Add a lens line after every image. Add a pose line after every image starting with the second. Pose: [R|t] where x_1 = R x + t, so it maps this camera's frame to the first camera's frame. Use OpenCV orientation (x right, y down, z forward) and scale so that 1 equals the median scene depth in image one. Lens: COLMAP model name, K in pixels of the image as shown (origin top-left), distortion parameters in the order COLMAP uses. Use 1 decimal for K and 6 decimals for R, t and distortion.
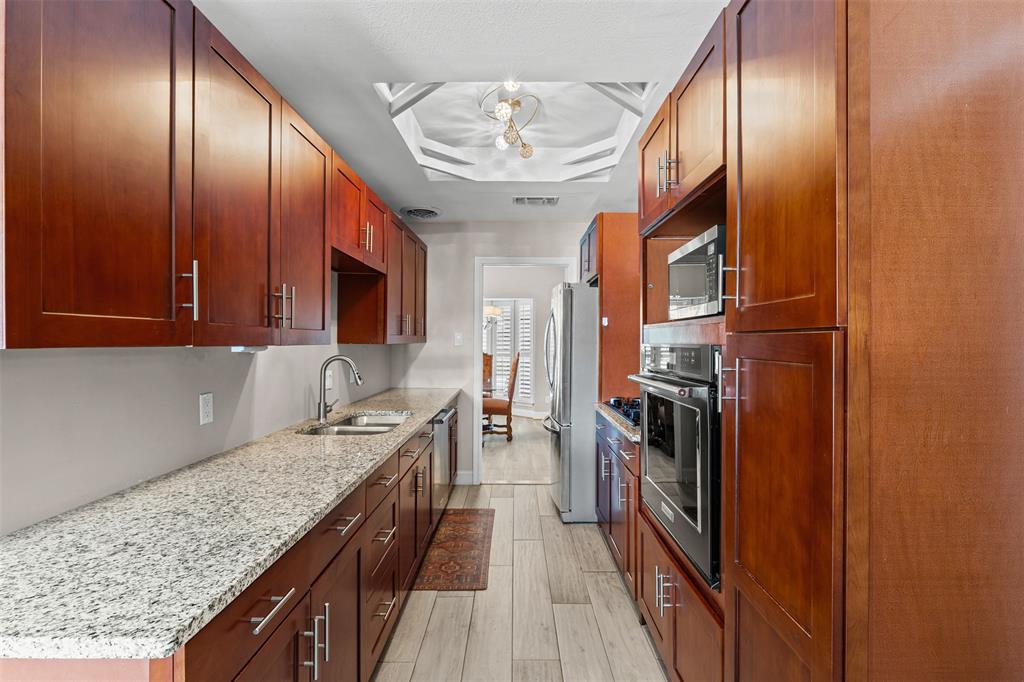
lens RADIAL K [[471.8, 0, 518.6], [0, 471.8, 340.3], [0, 0, 1]] dist [0.013357, -0.000316]
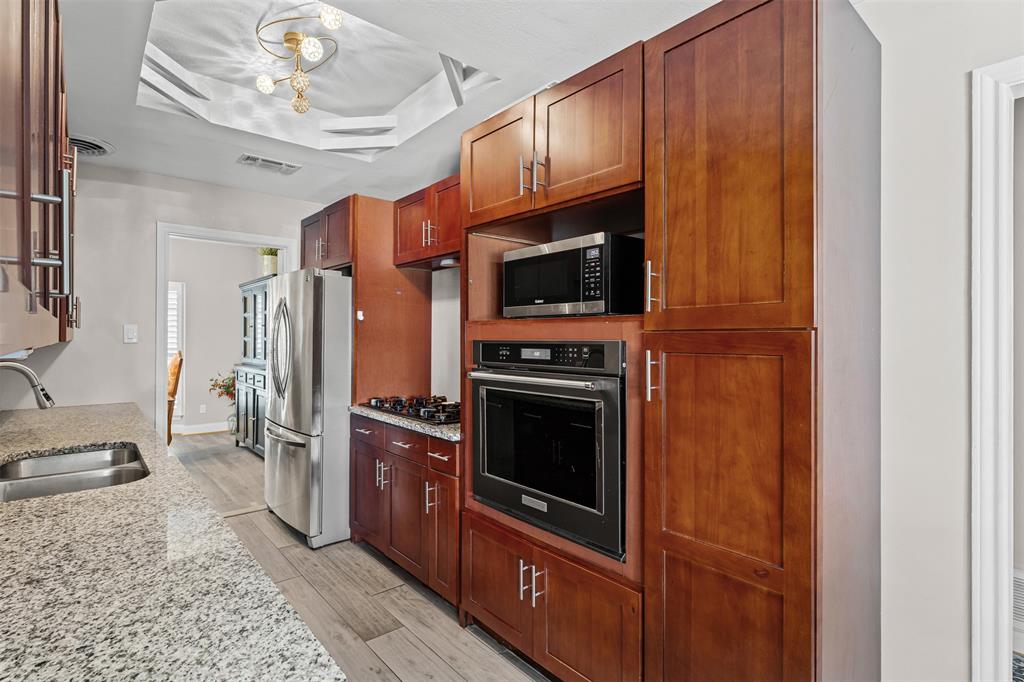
lens RADIAL K [[493.0, 0, 466.9], [0, 493.0, 337.1], [0, 0, 1]] dist [0.012779, 0.000052]
pose [[0.793070, 0.001320, 0.609130, -0.258398], [-0.002939, 0.999994, 0.001660, -0.000137], [-0.609124, -0.003107, 0.793069, 0.136186]]
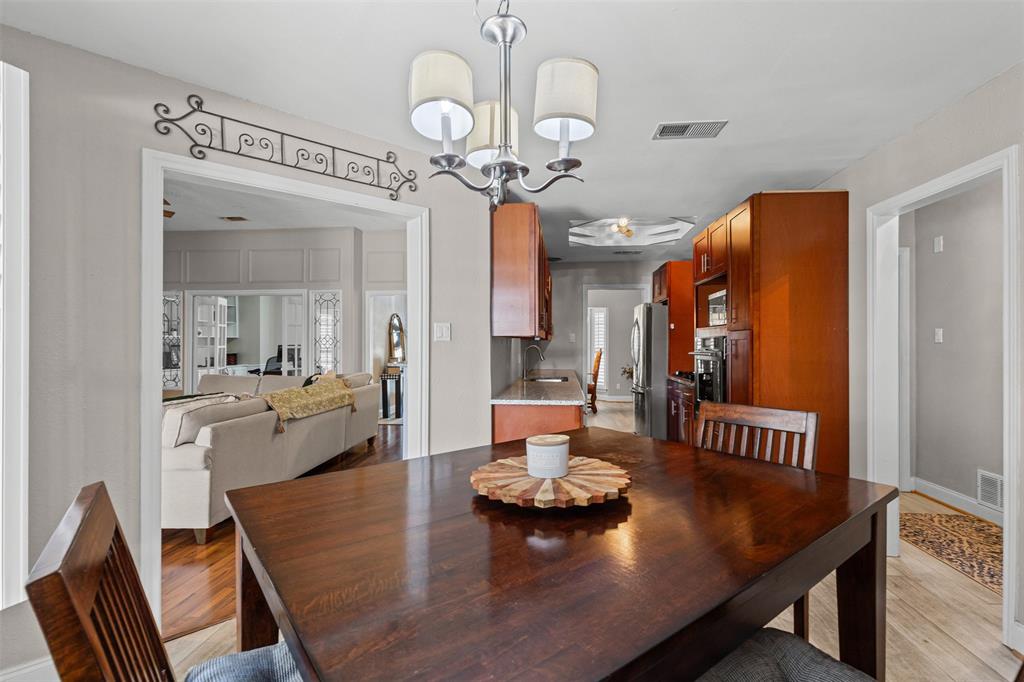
lens RADIAL K [[471.8, 0, 518.6], [0, 471.8, 340.3], [0, 0, 1]] dist [0.013357, -0.000316]
pose [[0.995114, -0.003557, -0.098671, -0.215551], [0.002886, 0.999972, -0.006948, 0.022102], [0.098693, 0.006629, 0.995096, -0.801353]]
